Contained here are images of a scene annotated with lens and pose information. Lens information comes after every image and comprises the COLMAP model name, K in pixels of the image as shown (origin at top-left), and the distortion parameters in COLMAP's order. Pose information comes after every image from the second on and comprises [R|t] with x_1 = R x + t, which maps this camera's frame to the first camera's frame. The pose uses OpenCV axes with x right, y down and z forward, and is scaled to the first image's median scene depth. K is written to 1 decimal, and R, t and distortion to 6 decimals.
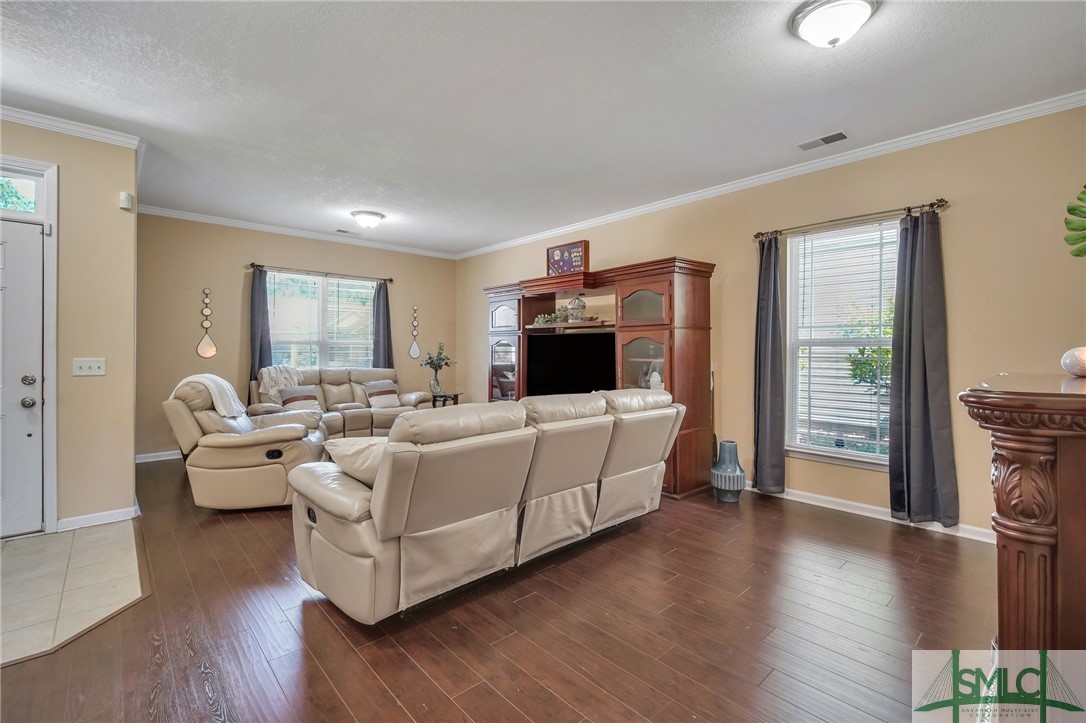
lens RADIAL K [[479.5, 0, 547.7], [0, 479.5, 358.3], [0, 0, 1]] dist [-0.012545, -0.000005]
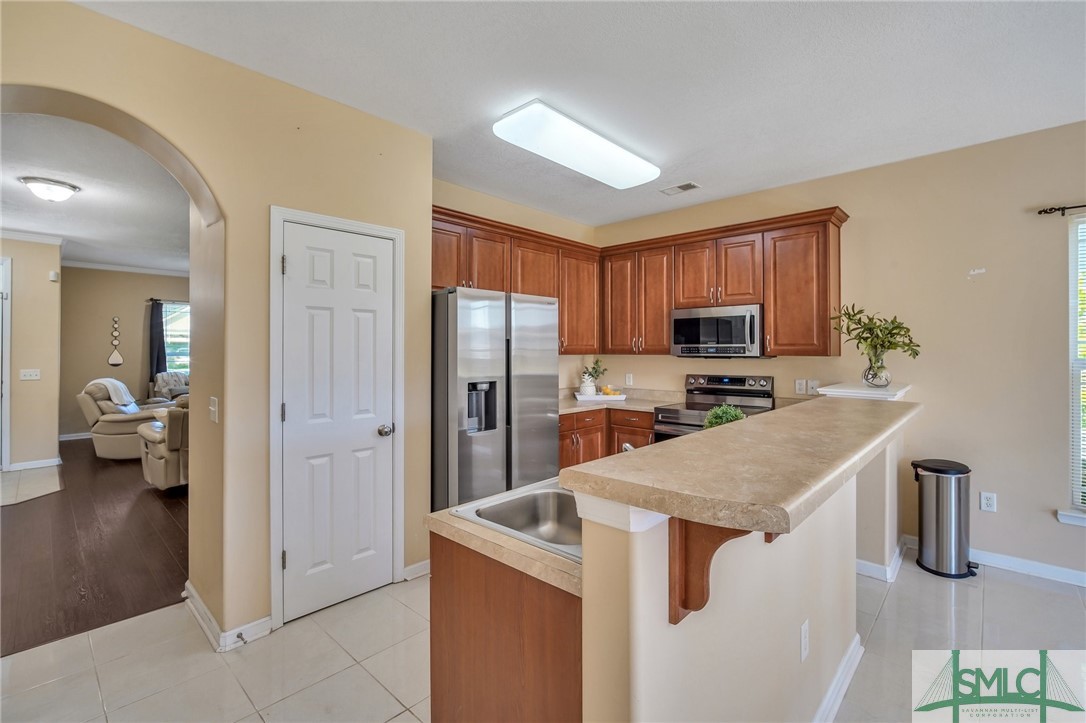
lens RADIAL K [[479.5, 0, 545.8], [0, 479.5, 351.5], [0, 0, 1]] dist [-0.012545, -0.000005]
pose [[0.997161, -0.004787, 0.075150, 0.687118], [0.005752, 0.999904, -0.012626, -0.030963], [-0.075082, 0.013023, 0.997092, -0.759966]]
